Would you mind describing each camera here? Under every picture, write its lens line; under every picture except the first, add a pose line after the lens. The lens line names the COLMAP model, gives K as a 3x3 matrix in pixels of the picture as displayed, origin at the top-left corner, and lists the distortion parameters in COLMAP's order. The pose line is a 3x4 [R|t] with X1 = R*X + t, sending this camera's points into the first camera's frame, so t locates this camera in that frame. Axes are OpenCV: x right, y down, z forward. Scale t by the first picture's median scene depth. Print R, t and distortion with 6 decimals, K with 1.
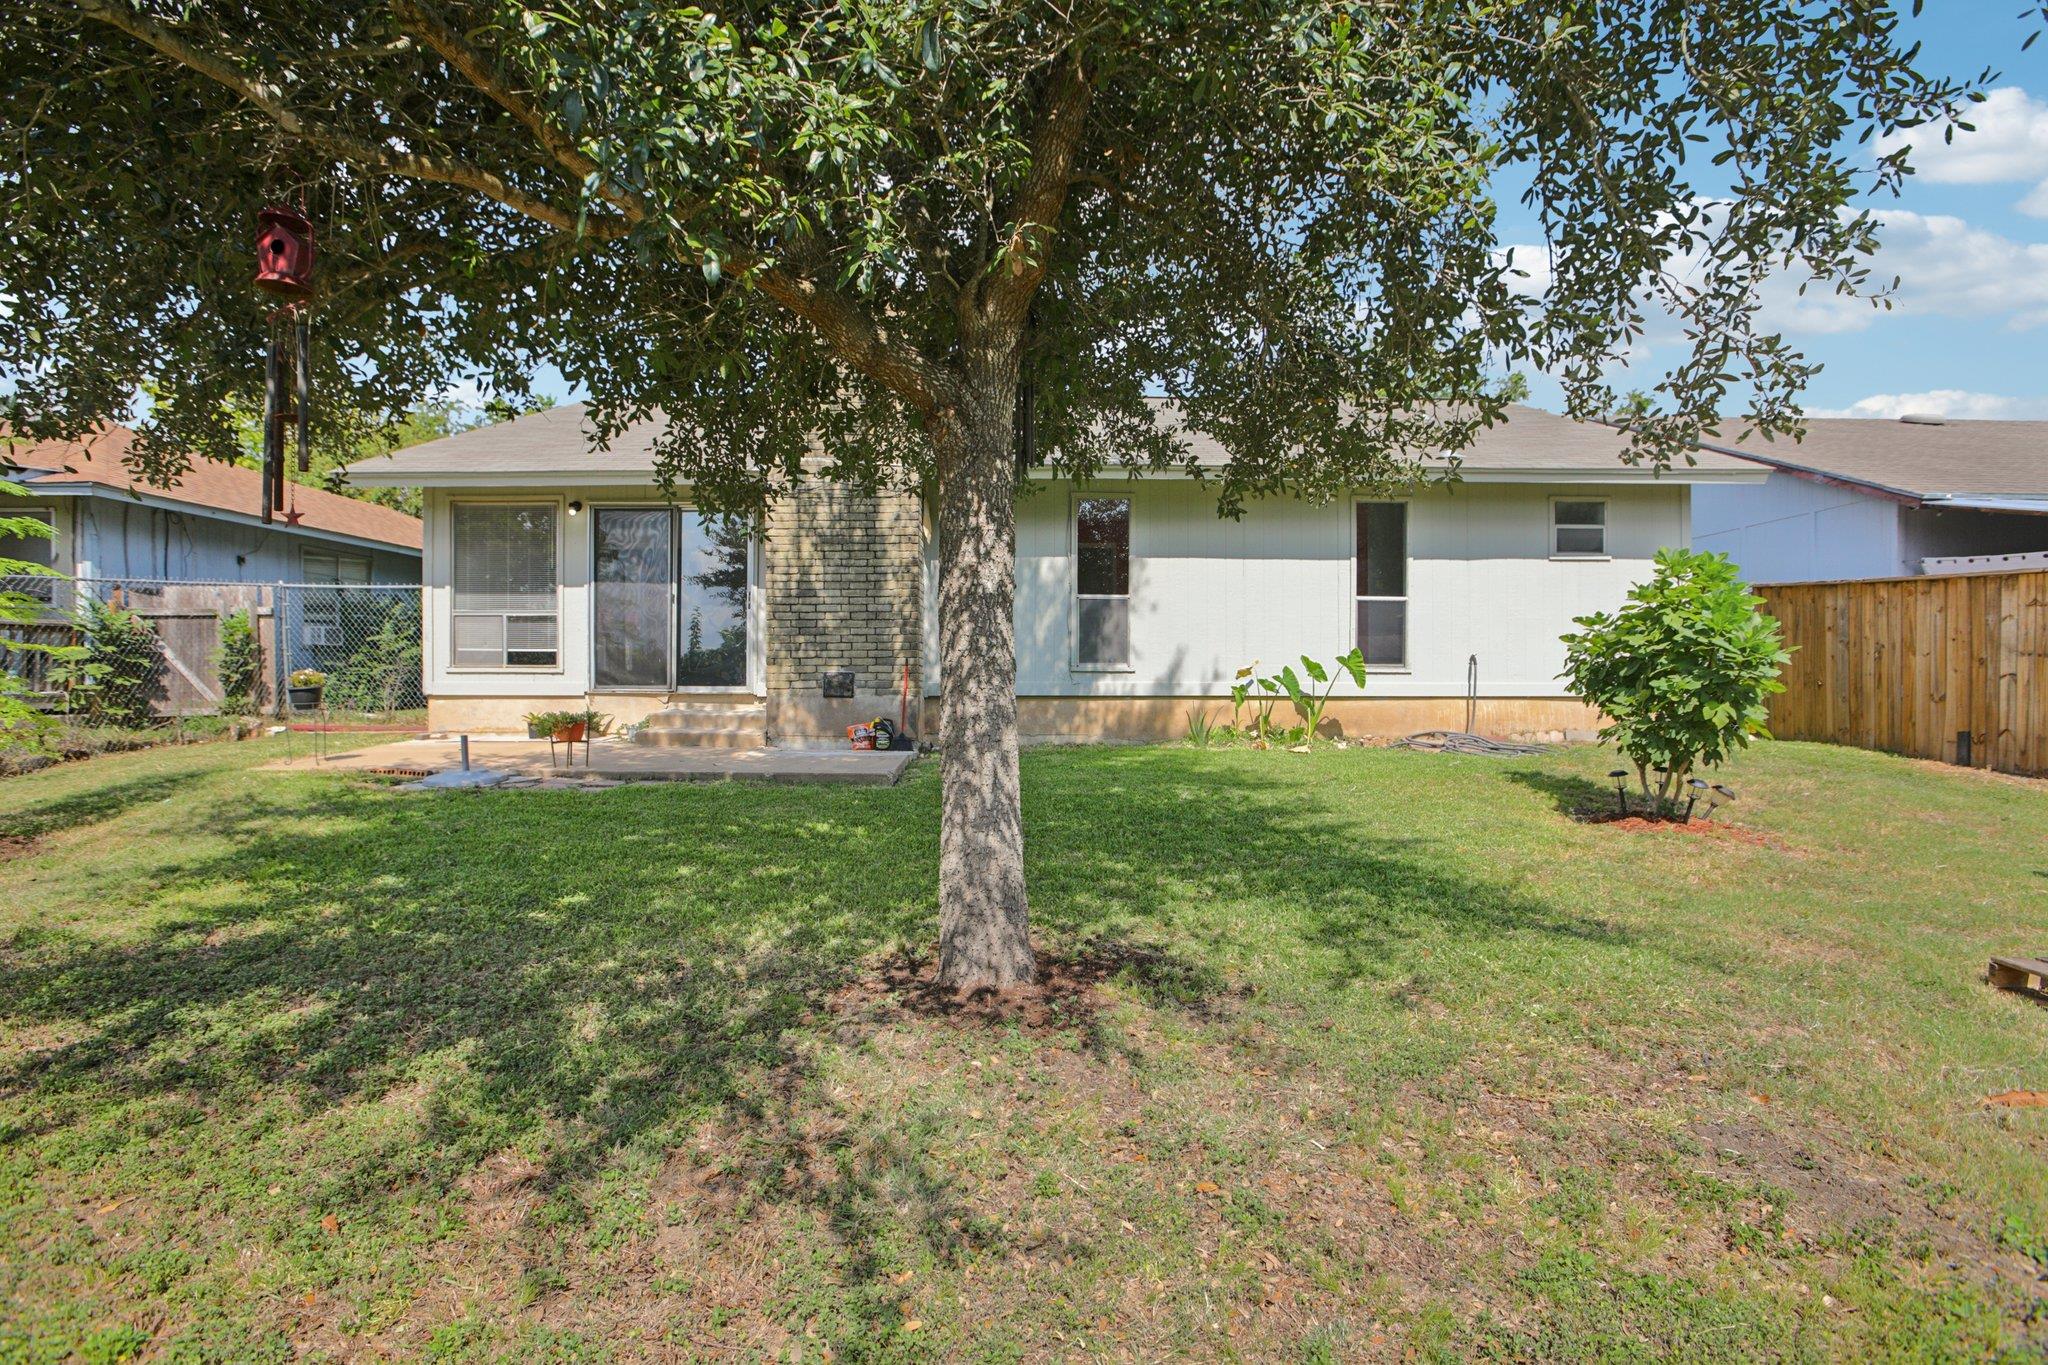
lens RADIAL K [[979.2, 0, 1017.8], [0, 979.2, 674.3], [0, 0, 1]] dist [-0.035357, 0.007957]
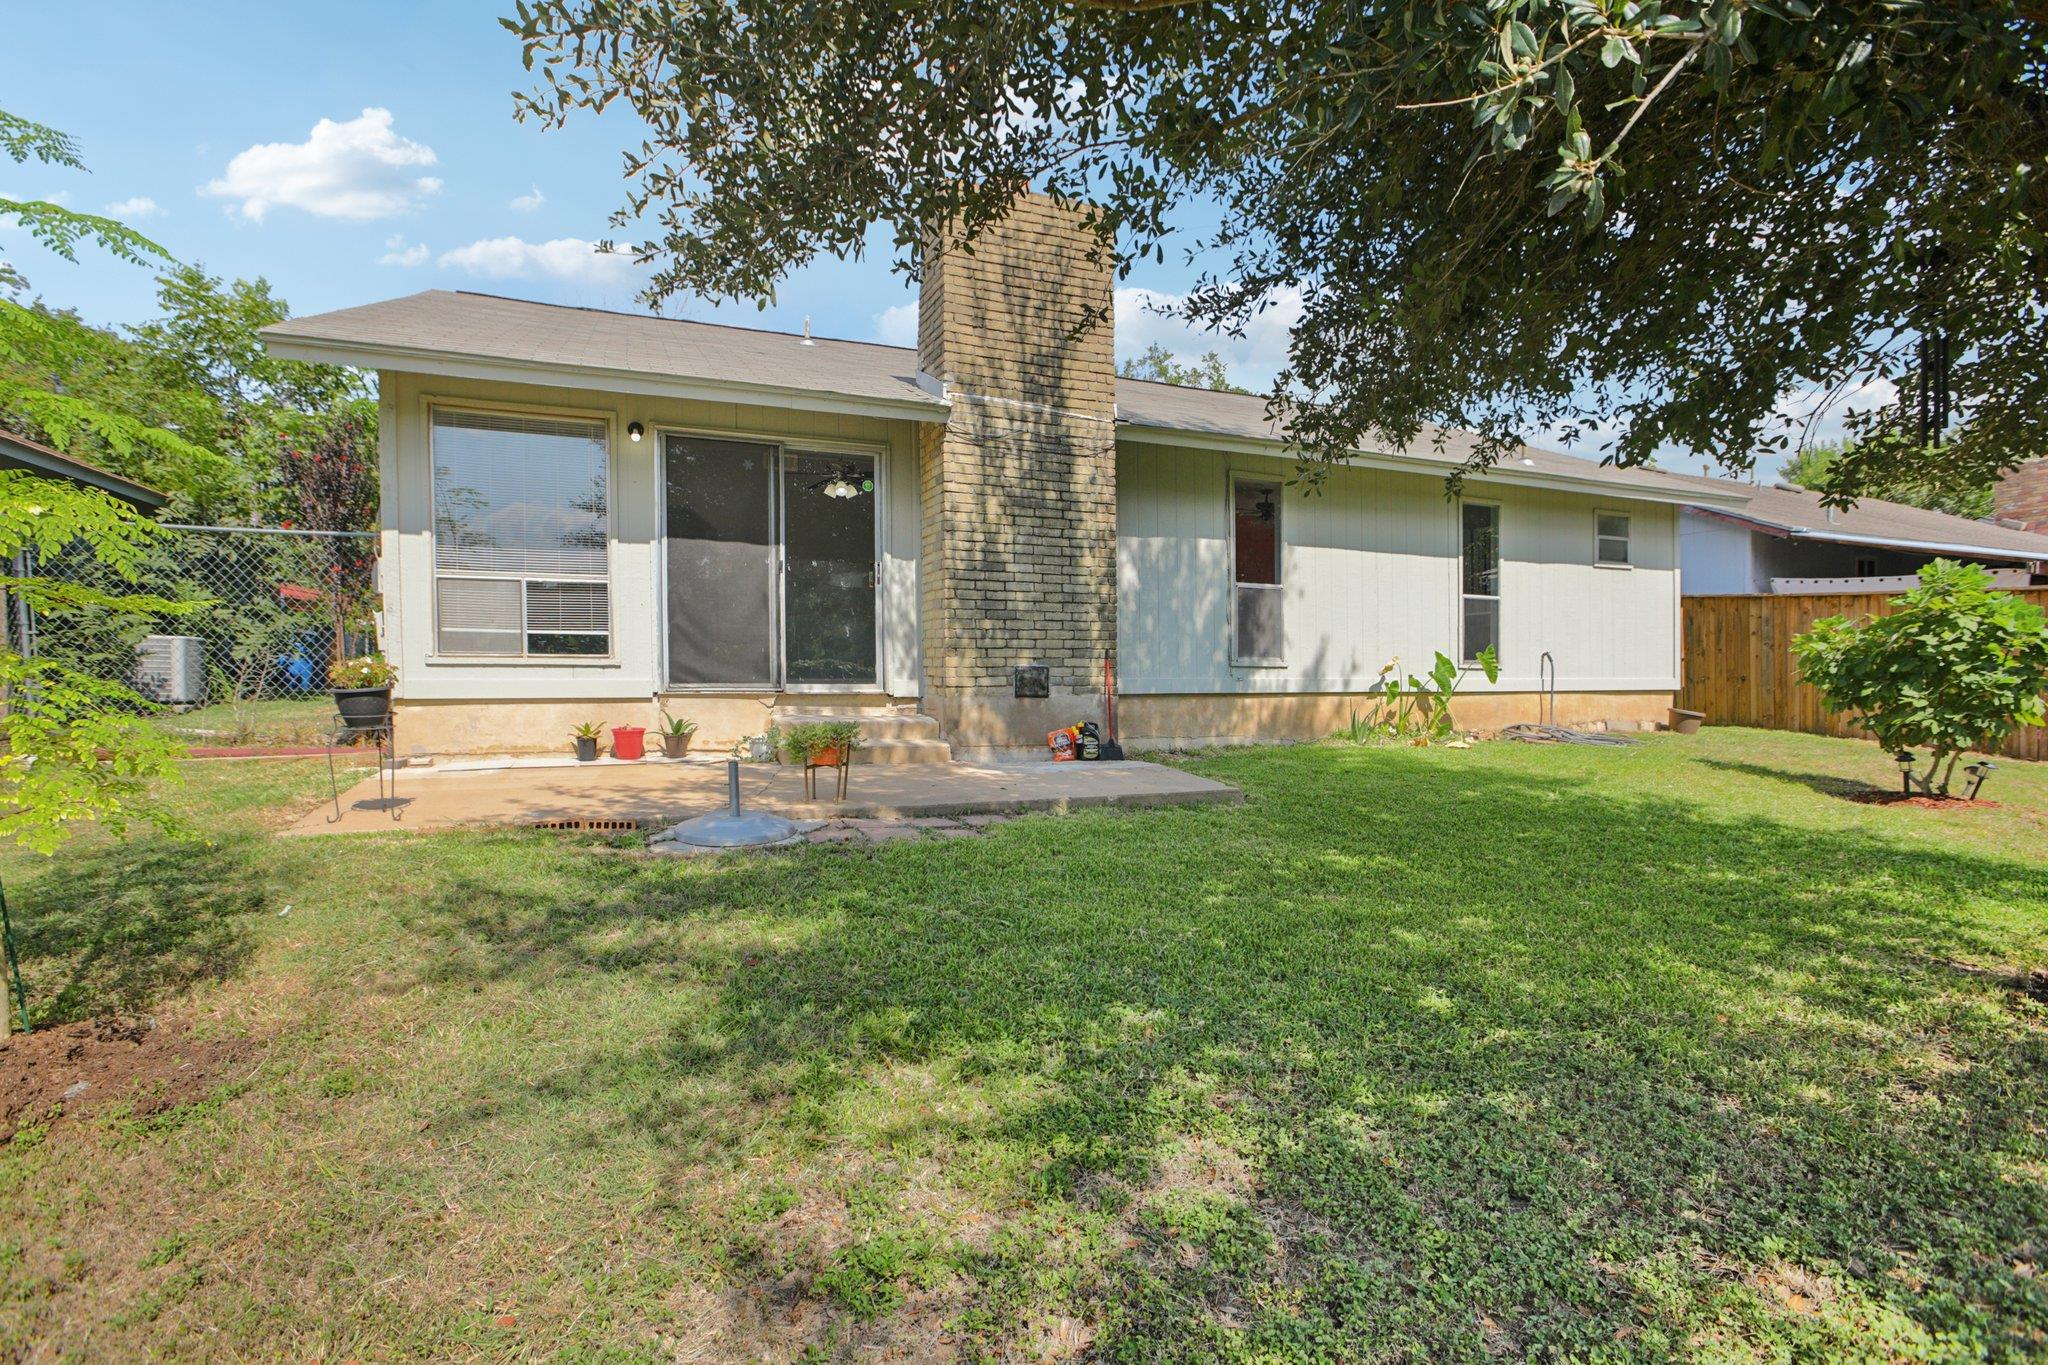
lens RADIAL K [[979.2, 0, 1025.2], [0, 979.2, 682.0], [0, 0, 1]] dist [-0.035357, 0.007957]
pose [[0.917705, -0.002758, 0.397254, -0.488636], [-0.002251, 0.999924, 0.012142, 0.001311], [-0.397257, -0.012037, 0.917629, 0.246891]]
